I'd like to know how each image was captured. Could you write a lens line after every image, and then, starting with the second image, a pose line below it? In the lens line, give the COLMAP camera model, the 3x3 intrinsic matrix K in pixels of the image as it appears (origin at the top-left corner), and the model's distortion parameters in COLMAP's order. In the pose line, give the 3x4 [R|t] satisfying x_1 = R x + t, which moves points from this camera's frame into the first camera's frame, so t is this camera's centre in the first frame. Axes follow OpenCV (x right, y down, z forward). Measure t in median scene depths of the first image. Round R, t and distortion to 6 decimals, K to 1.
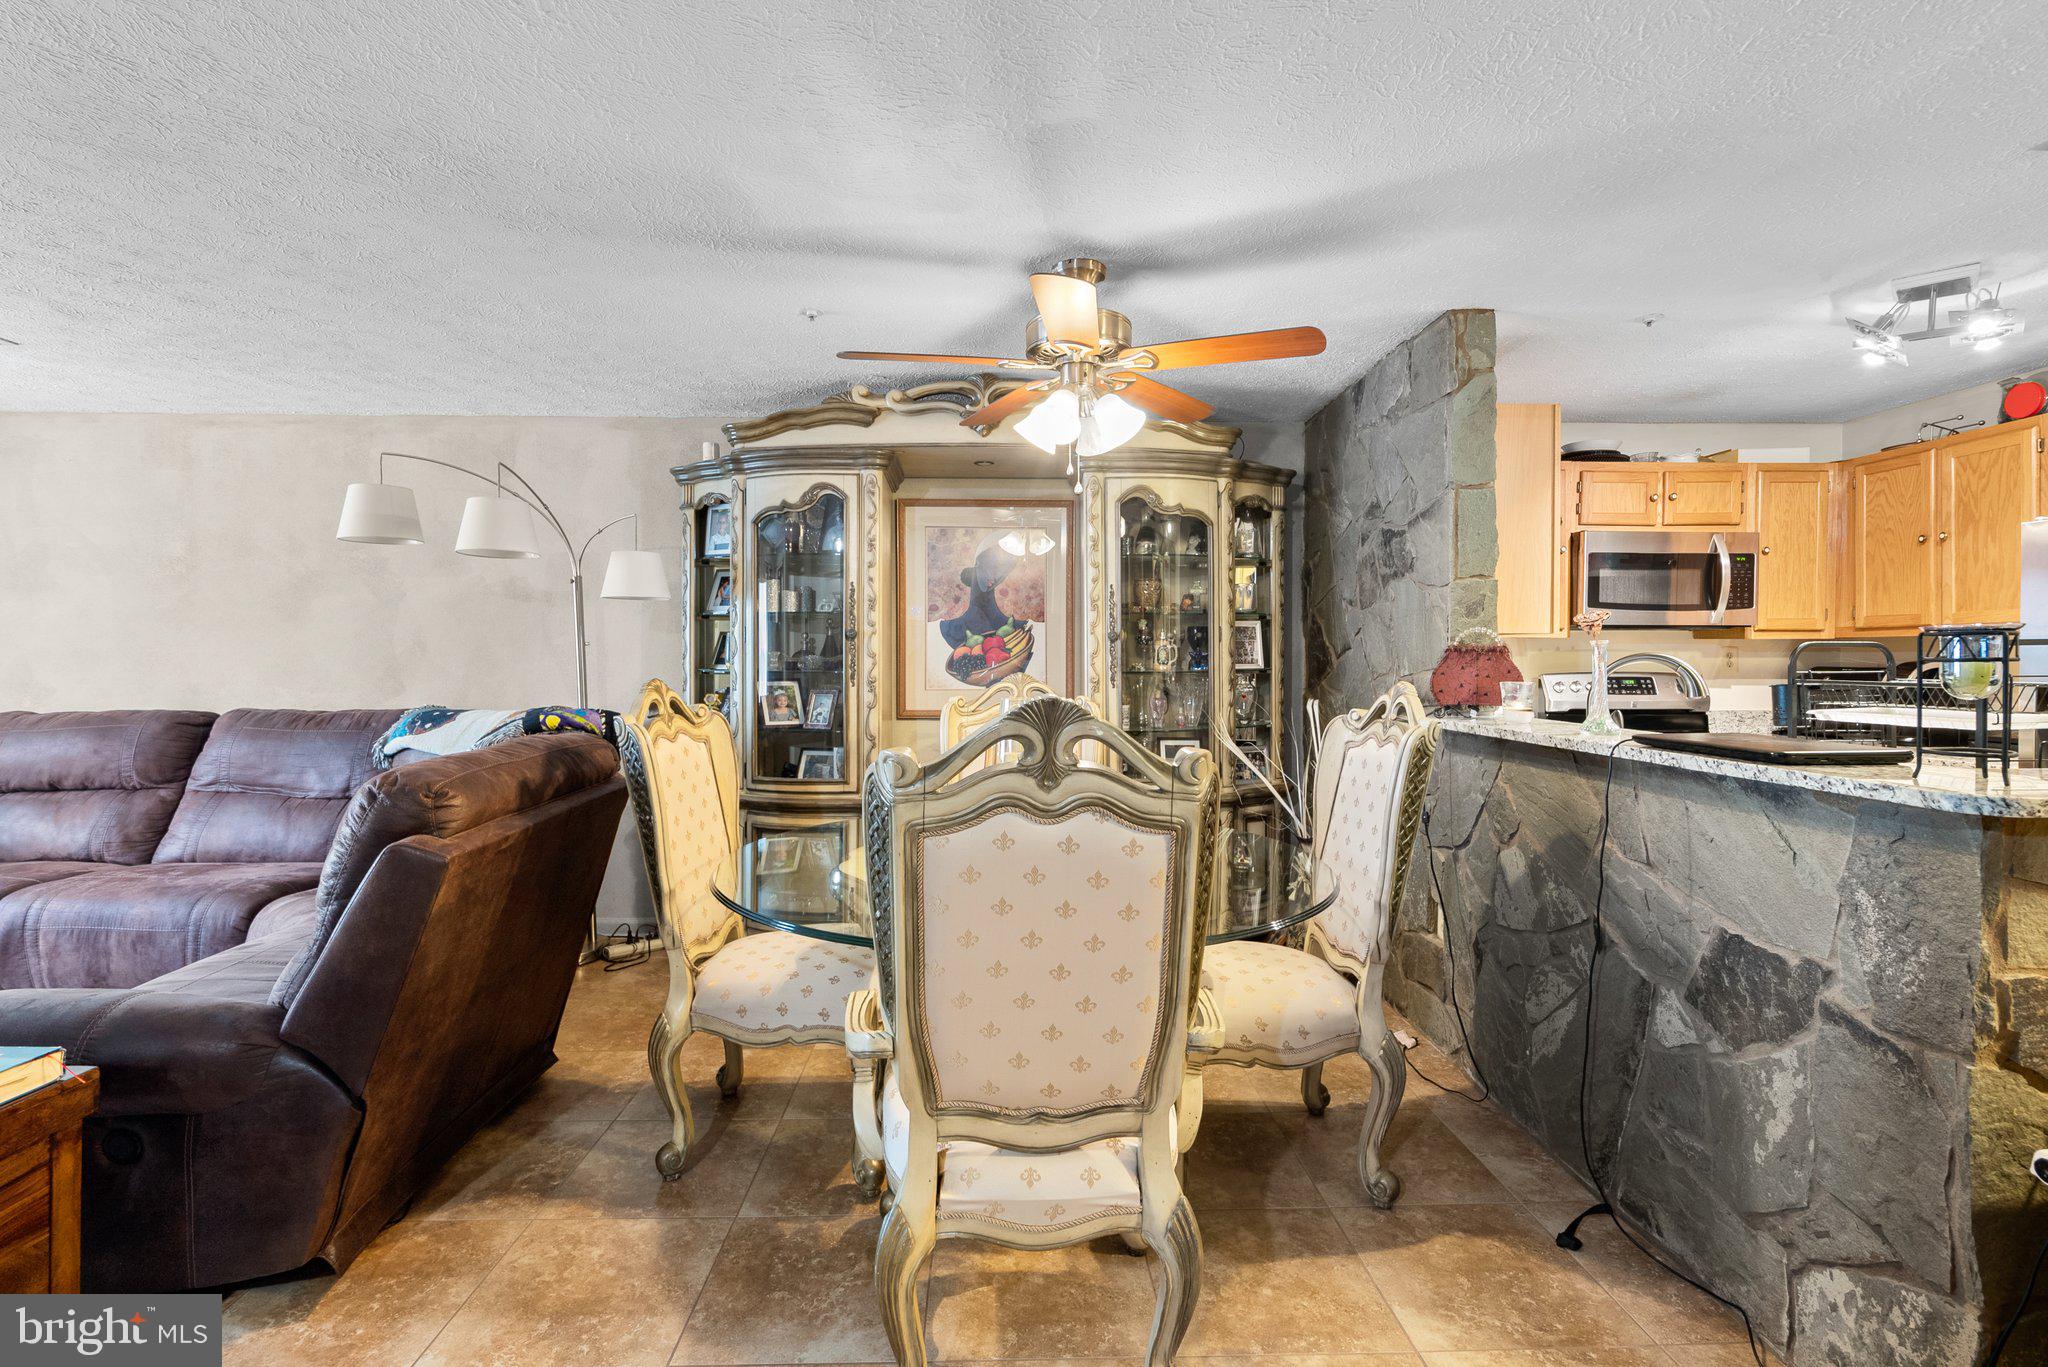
lens RADIAL K [[941.9, 0, 1019.1], [0, 941.9, 664.6], [0, 0, 1]] dist [-0.003917, 0.002477]
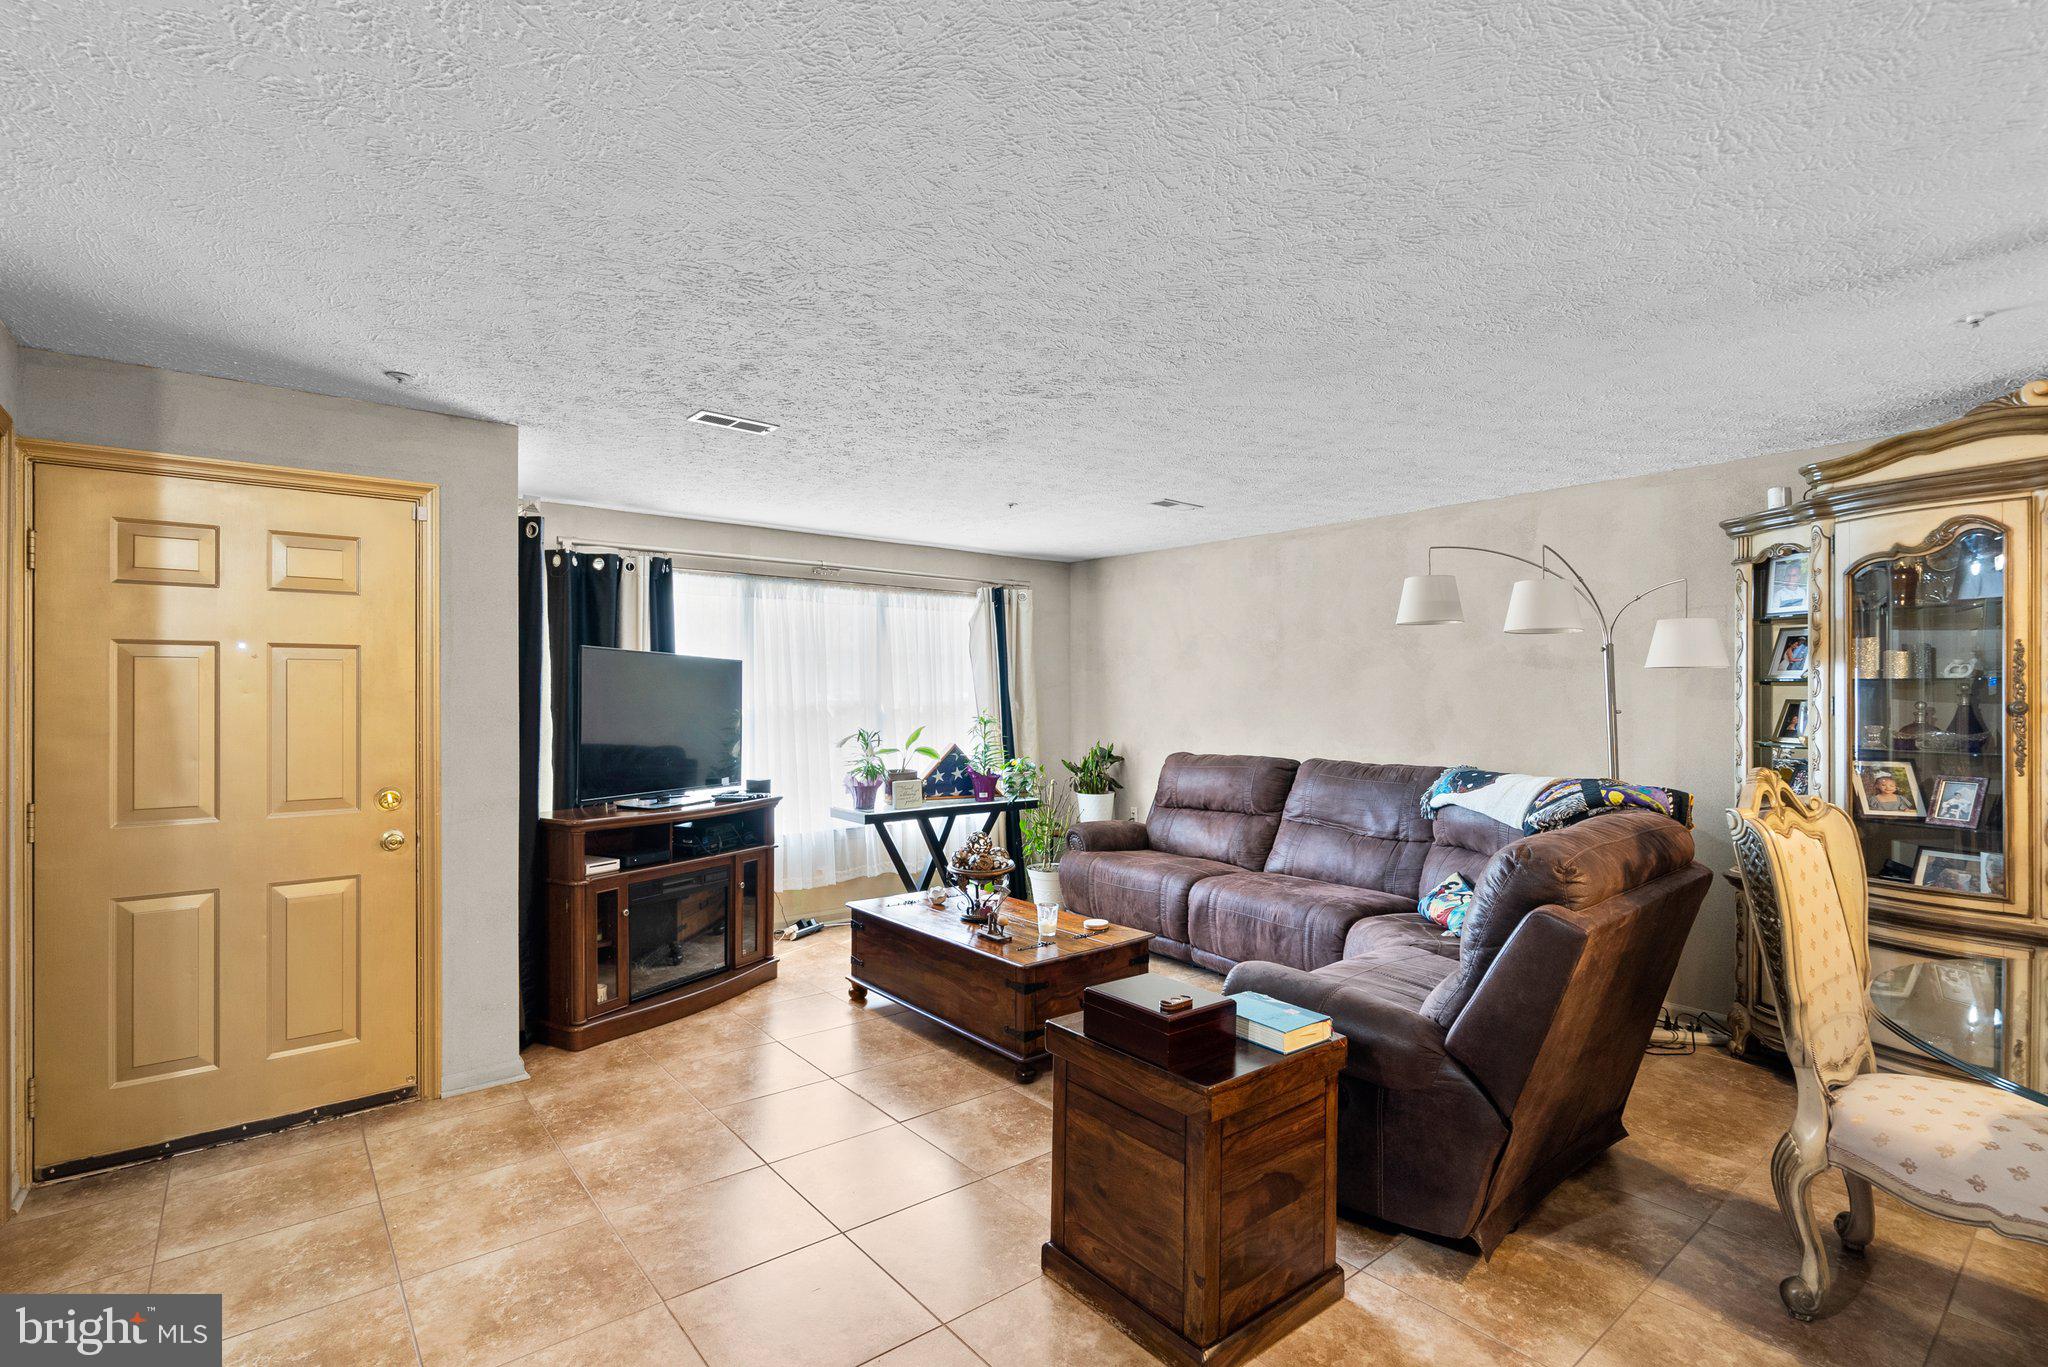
lens RADIAL K [[941.9, 0, 1010.6], [0, 941.9, 690.6], [0, 0, 1]] dist [-0.003917, 0.002477]
pose [[0.604985, -0.002831, -0.796232, -0.065425], [-0.007861, 0.999924, -0.009528, -0.032887], [0.796198, 0.012024, 0.604916, -0.114295]]
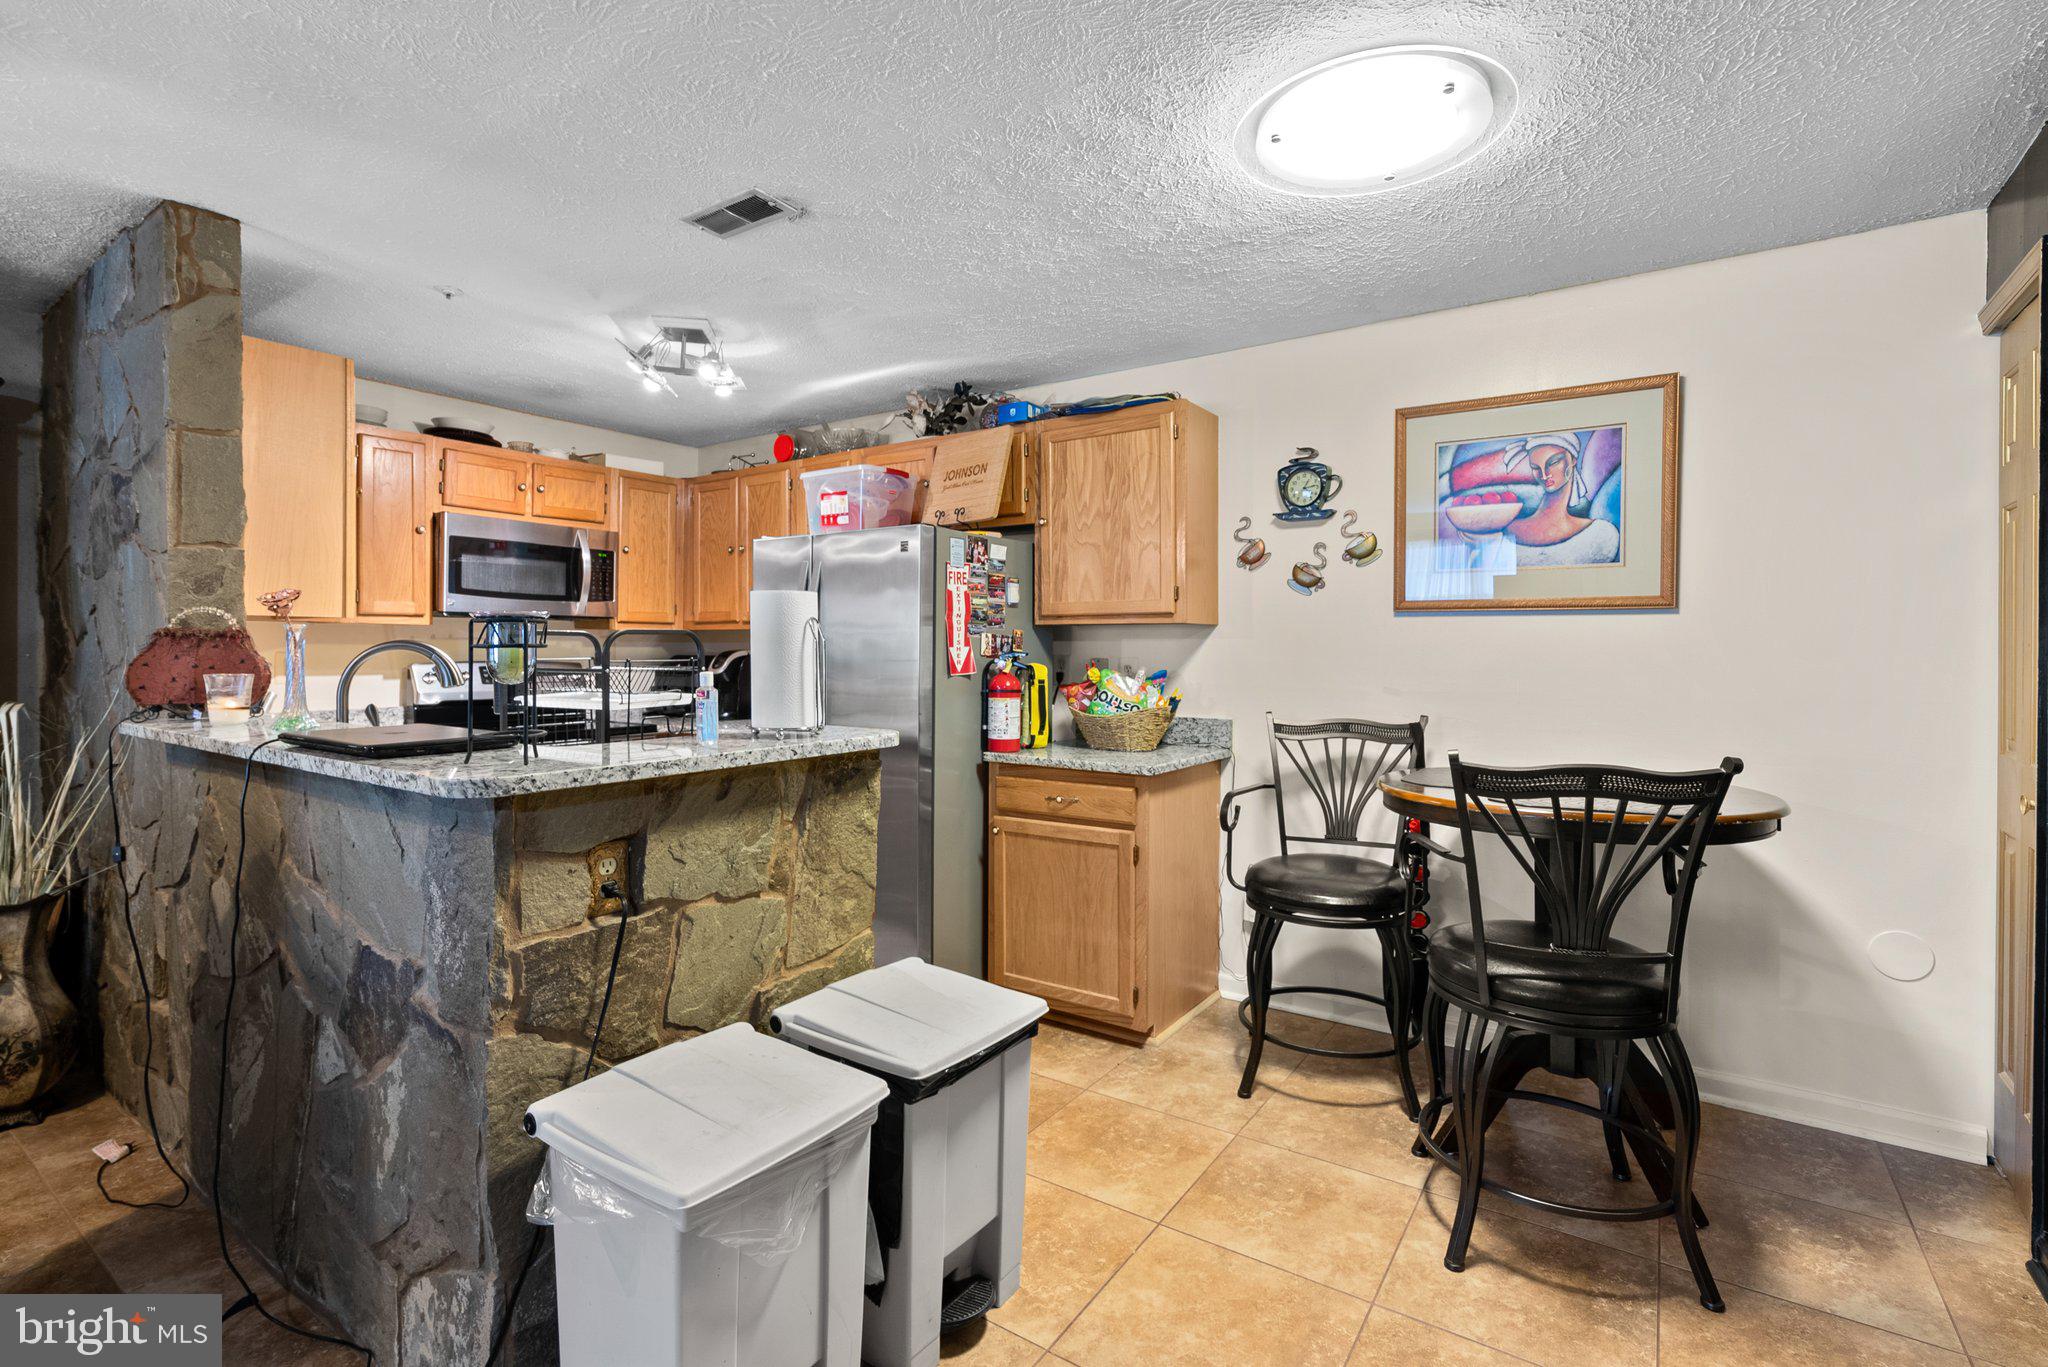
lens RADIAL K [[941.9, 0, 1024.0], [0, 941.9, 654.7], [0, 0, 1]] dist [-0.003917, 0.002477]
pose [[0.591530, -0.002249, 0.806280, 0.202200], [0.002619, 0.999996, 0.000868, 0.002214], [-0.806278, 0.001598, 0.591534, -0.030059]]
